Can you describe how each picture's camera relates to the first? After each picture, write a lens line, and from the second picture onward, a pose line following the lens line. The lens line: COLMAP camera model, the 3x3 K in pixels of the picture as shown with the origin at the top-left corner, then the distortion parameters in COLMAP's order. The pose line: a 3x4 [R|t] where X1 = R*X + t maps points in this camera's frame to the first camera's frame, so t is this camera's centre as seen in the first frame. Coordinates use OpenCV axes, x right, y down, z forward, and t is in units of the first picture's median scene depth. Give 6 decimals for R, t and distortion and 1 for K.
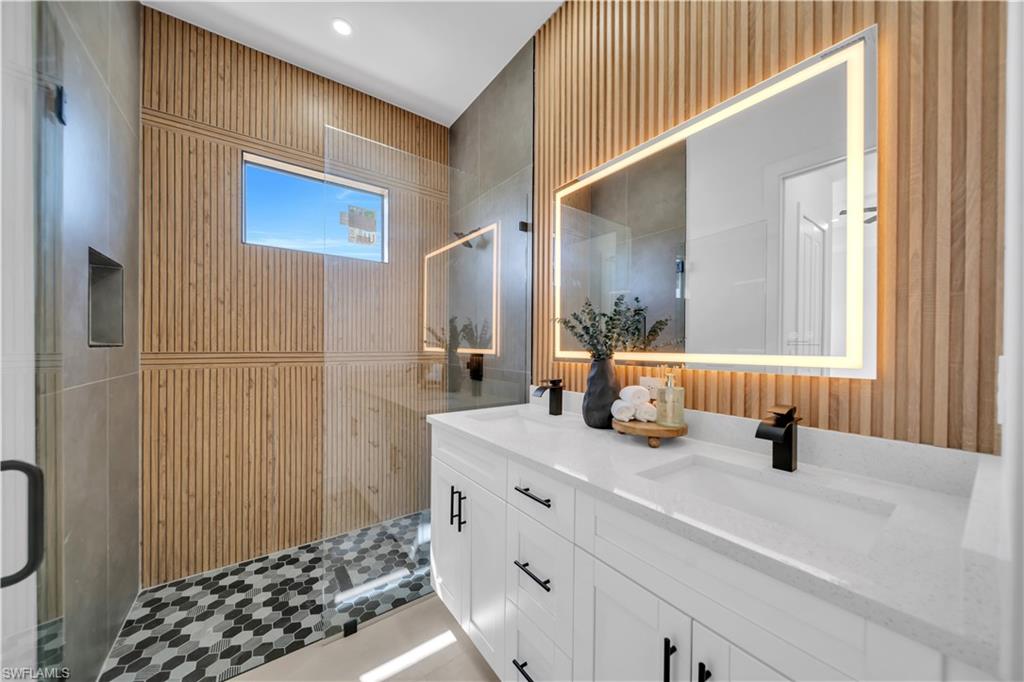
lens RADIAL K [[351.0, 0, 511.2], [0, 351.0, 350.0], [0, 0, 1]] dist [0.004541, -0.000153]
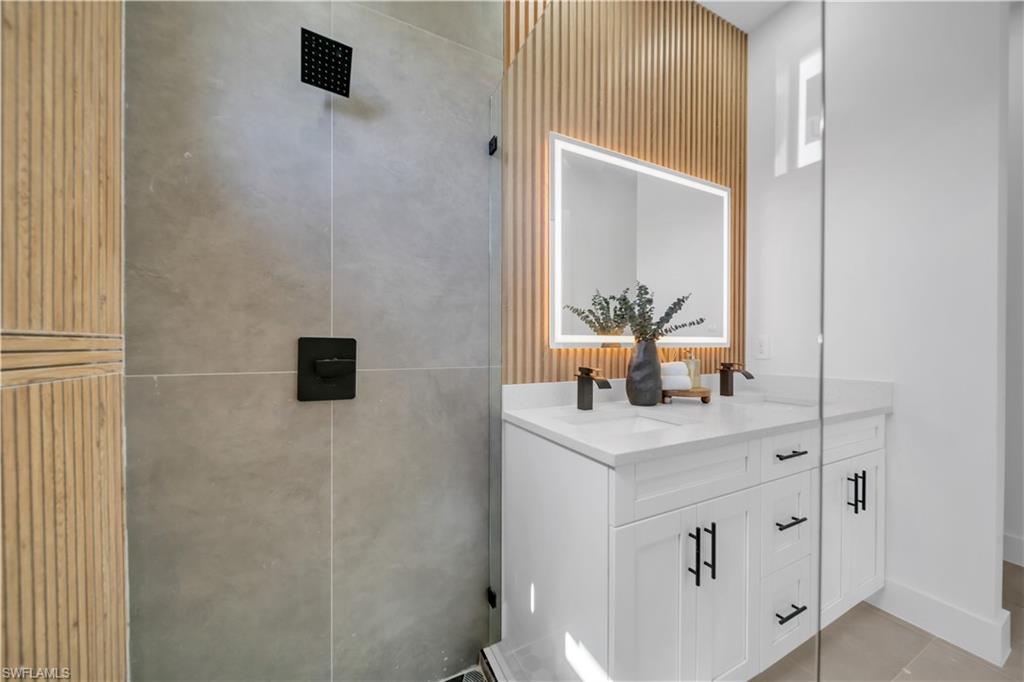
lens RADIAL K [[351.0, 0, 512.2], [0, 351.0, 331.9], [0, 0, 1]] dist [0.004541, -0.000153]
pose [[0.160717, -0.013980, 0.986901, -0.808952], [-0.013701, 0.999772, 0.016394, -0.019741], [-0.986905, -0.016157, 0.160489, 1.141972]]
